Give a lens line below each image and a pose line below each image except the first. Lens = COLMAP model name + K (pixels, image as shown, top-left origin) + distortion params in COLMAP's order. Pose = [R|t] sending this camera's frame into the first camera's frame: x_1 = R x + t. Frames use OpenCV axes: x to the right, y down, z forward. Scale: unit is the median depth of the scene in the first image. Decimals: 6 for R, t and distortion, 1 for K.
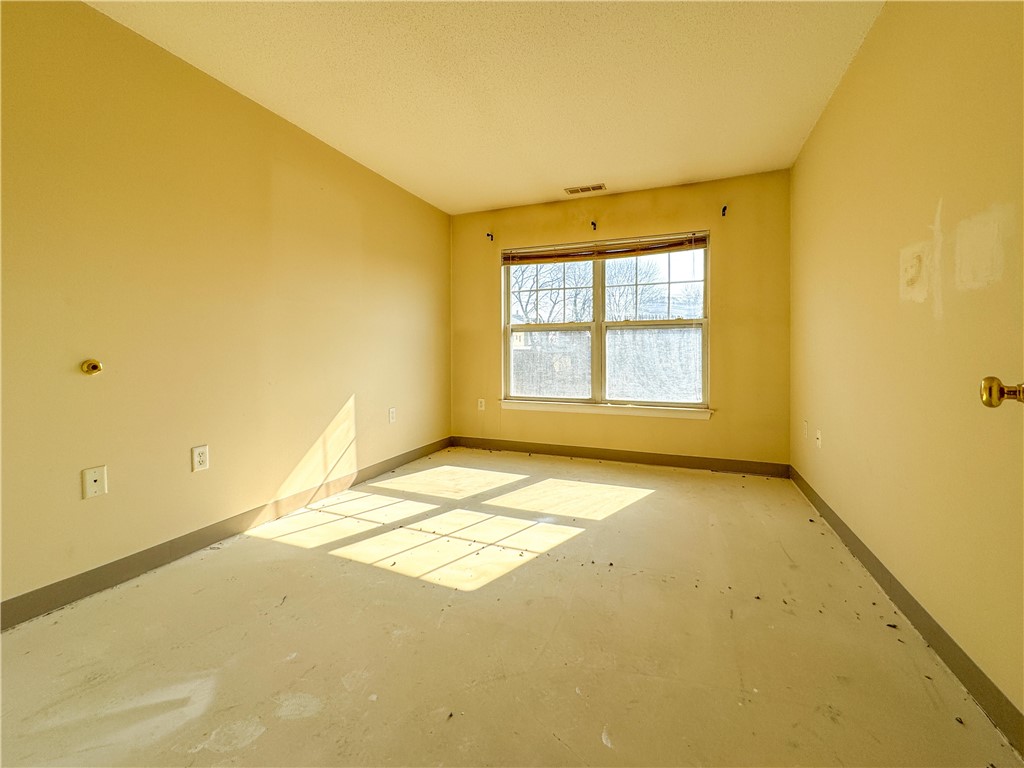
lens RADIAL K [[424.5, 0, 510.7], [0, 424.5, 354.5], [0, 0, 1]] dist [0.000482, 0.000082]
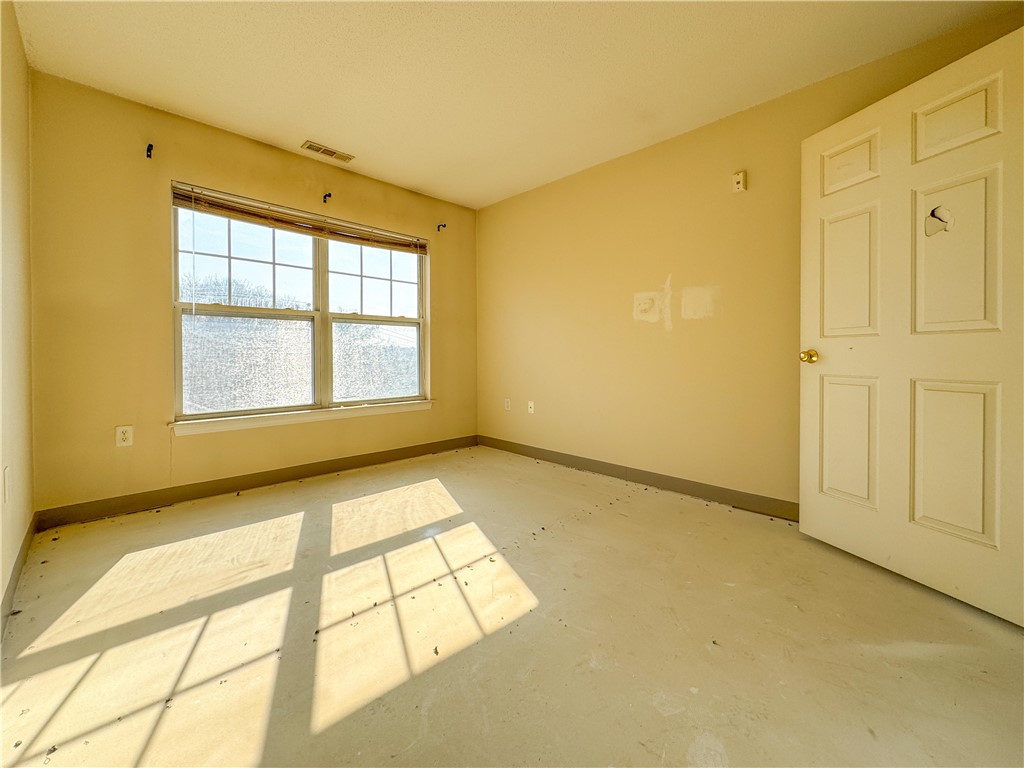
lens RADIAL K [[418.6, 0, 530.9], [0, 418.6, 357.5], [0, 0, 1]] dist [0.000062, 0.000111]
pose [[0.374273, -0.004683, 0.927307, -0.494224], [0.004763, 0.999984, 0.003127, 0.016435], [-0.927306, 0.003247, 0.374289, 0.362596]]
